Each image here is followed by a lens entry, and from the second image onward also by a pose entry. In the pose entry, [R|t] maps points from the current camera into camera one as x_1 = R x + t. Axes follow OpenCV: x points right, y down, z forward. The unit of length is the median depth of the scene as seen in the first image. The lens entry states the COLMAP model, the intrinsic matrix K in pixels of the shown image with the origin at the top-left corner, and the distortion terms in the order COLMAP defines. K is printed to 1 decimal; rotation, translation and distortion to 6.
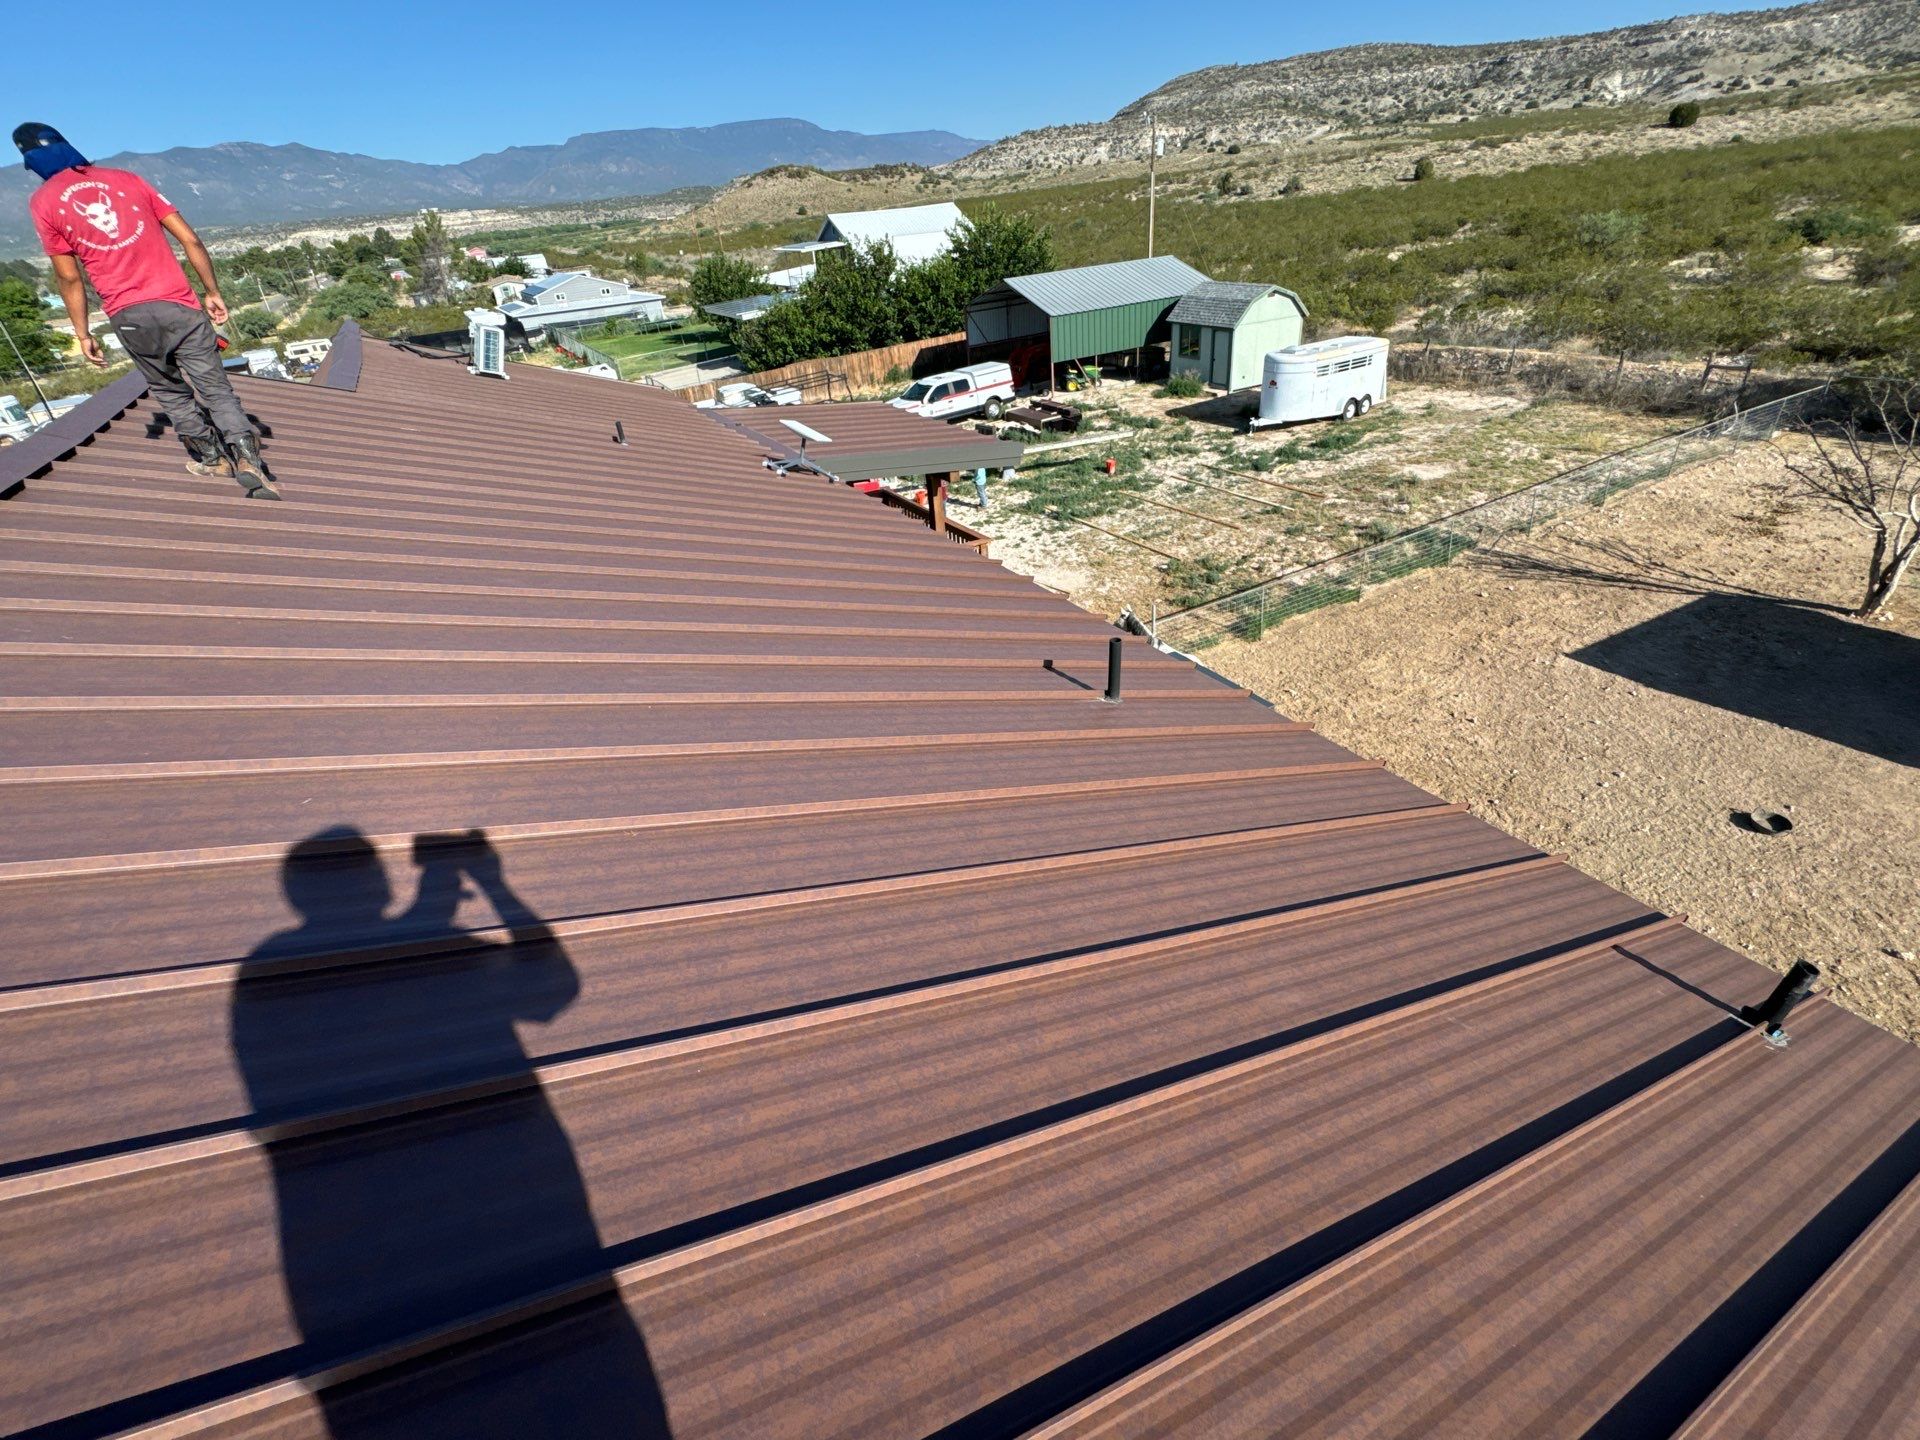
lens RADIAL K [[906.1, 0, 960.0], [0, 906.1, 720.0], [0, 0, 1]] dist [-0.003668, 0.000645]
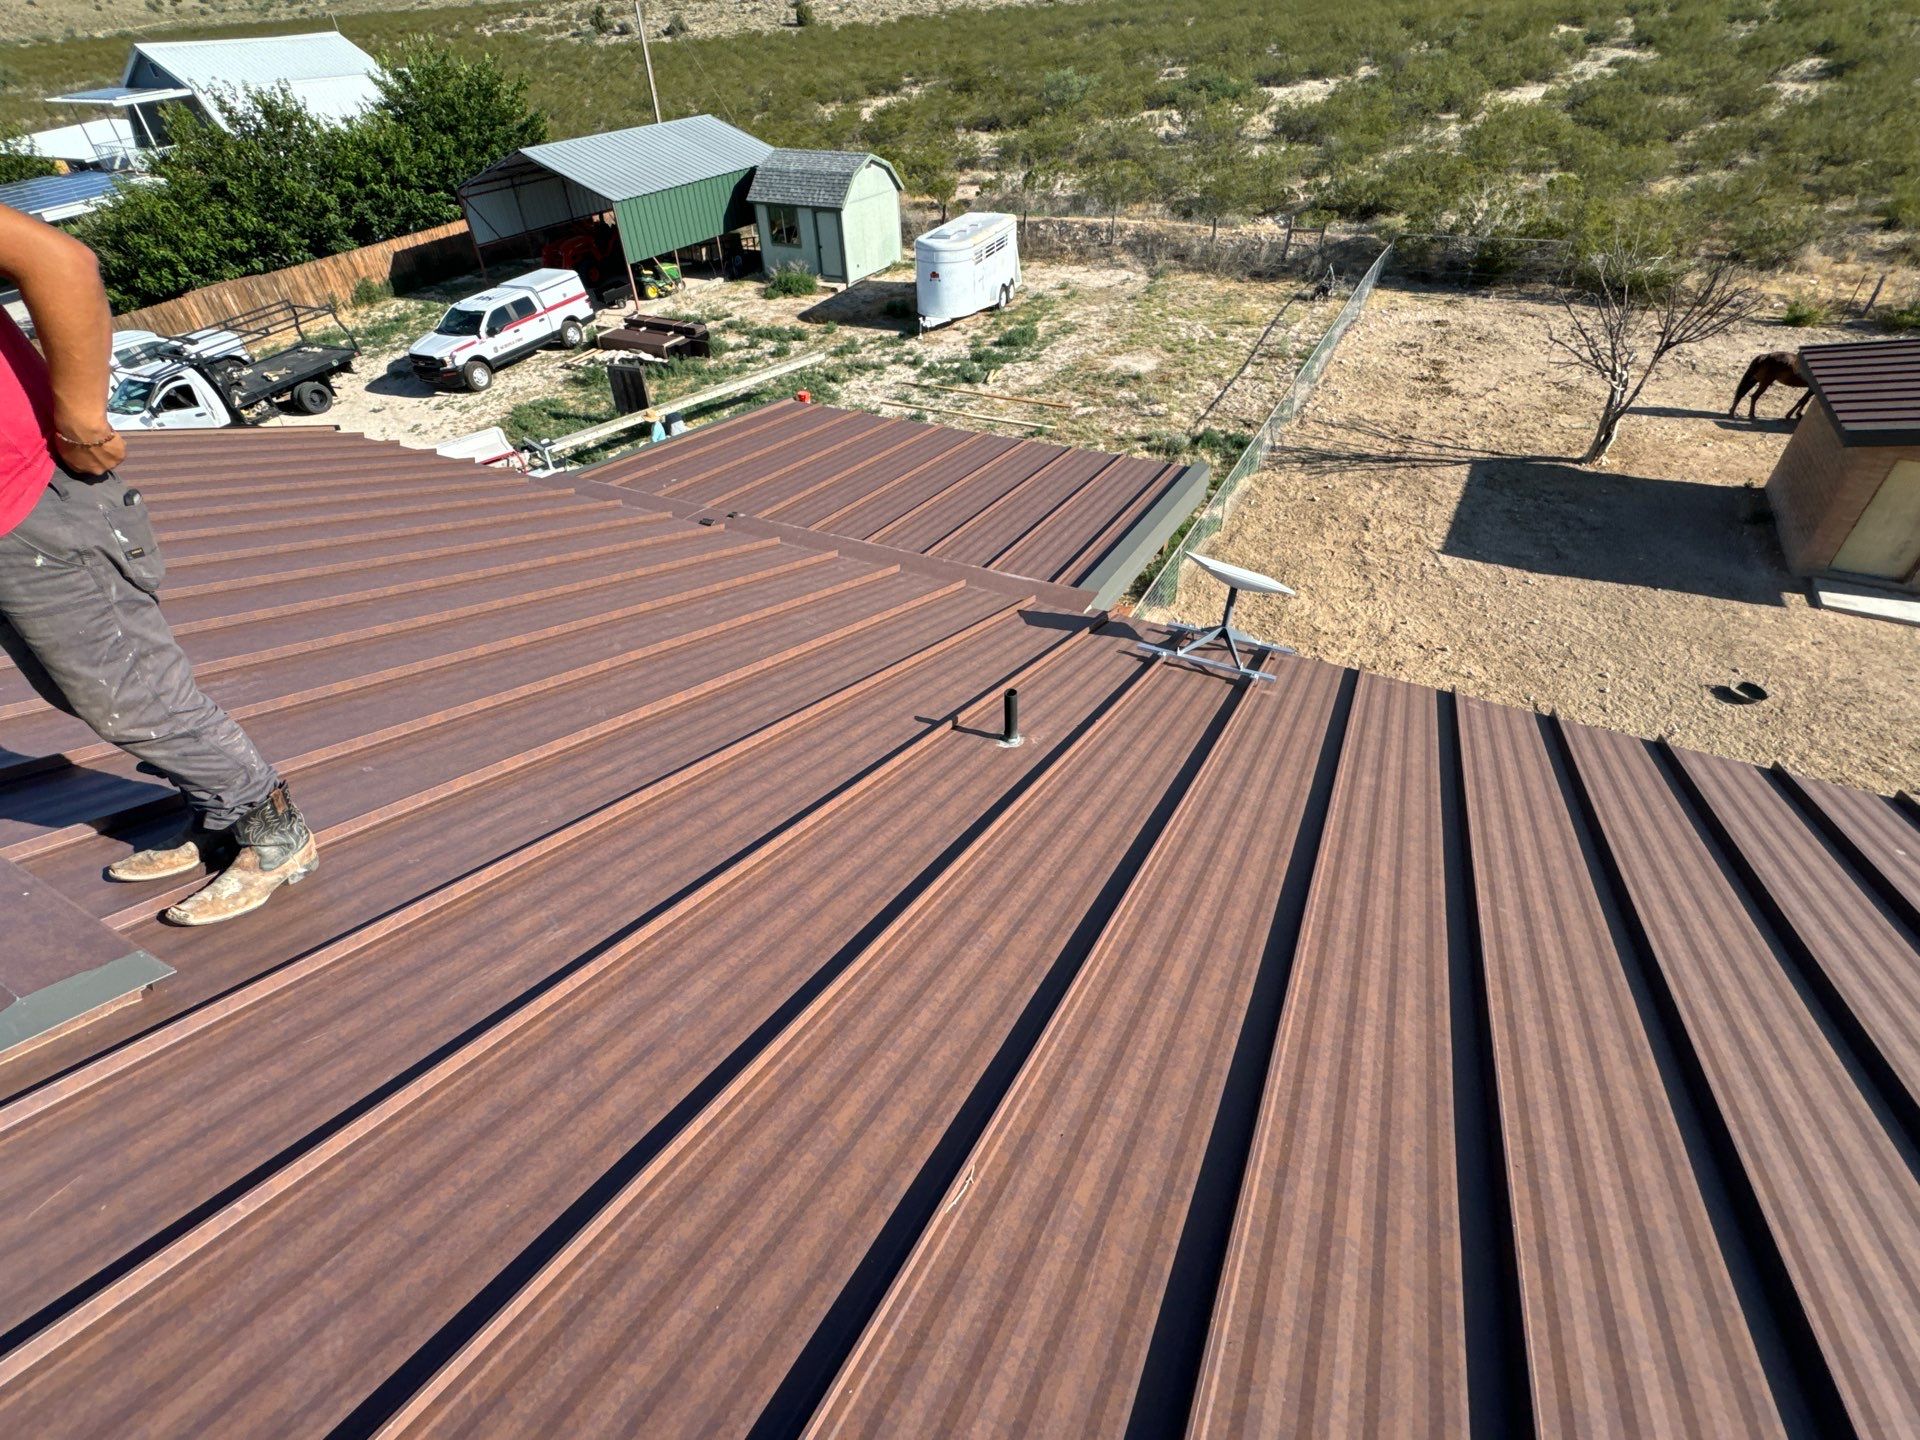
lens RADIAL K [[906.1, 0, 960.0], [0, 906.1, 720.0], [0, 0, 1]] dist [-0.003668, 0.000645]
pose [[0.834825, -0.303541, 0.459271, -0.137266], [0.245101, 0.951947, 0.183635, -0.095259], [-0.492943, -0.040735, 0.869108, 0.169160]]
